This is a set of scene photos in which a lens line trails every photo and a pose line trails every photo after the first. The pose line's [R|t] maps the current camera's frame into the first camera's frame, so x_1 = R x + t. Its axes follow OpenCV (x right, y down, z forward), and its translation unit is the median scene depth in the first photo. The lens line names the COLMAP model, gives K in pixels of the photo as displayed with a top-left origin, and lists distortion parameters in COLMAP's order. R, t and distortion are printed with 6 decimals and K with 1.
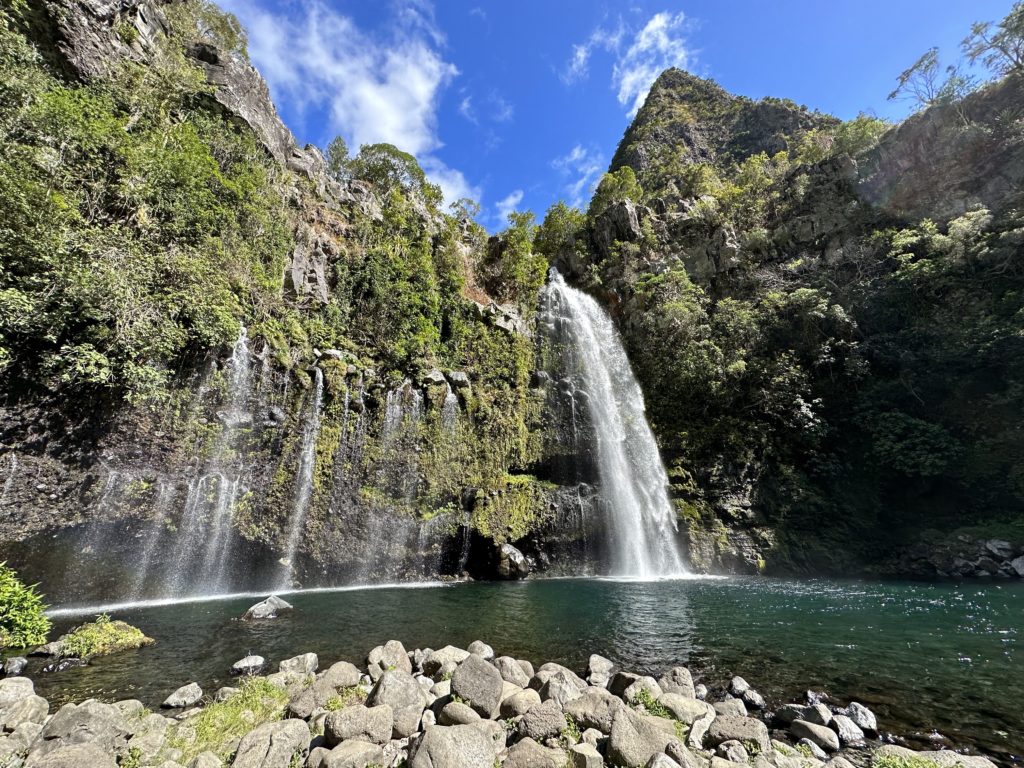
lens RADIAL K [[408.4, 0, 514.4], [0, 408.4, 383.0], [0, 0, 1]] dist [0.001919, 0.000160]
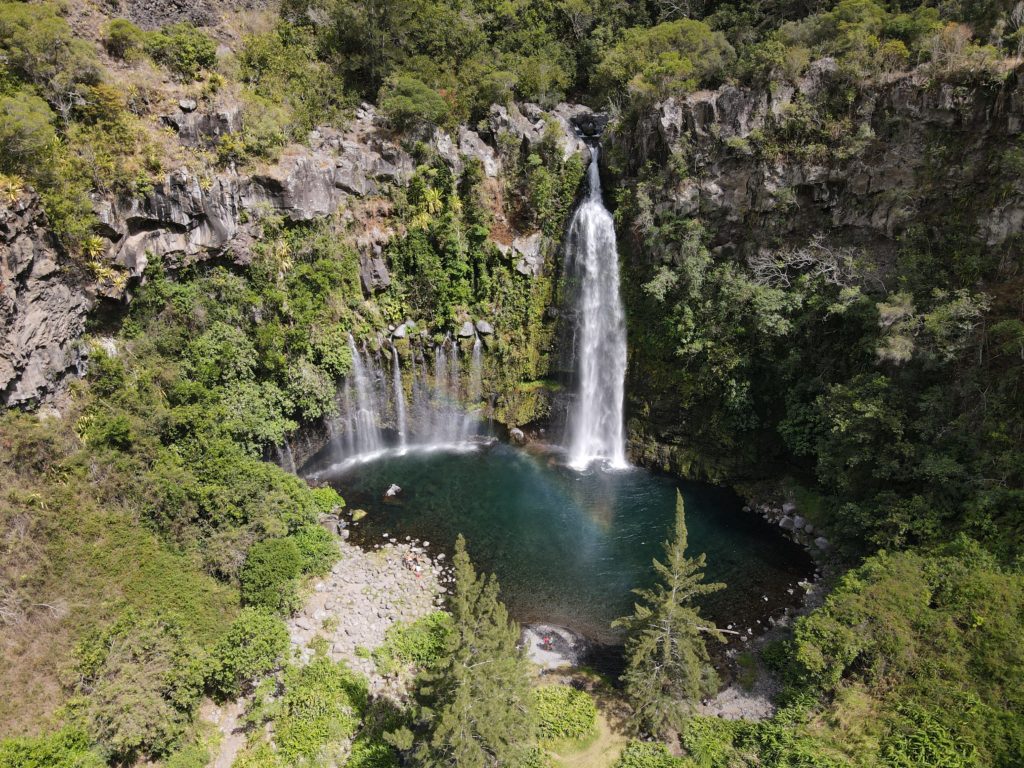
lens RADIAL K [[716.7, 0, 511.0], [0, 716.7, 383.8], [0, 0, 1]] dist [-0.001692, -0.000120]
pose [[0.918215, 0.189660, -0.347721, 0.875897], [0.130311, 0.684374, 0.717392, -1.694994], [0.374032, -0.704032, 0.603688, -0.612417]]
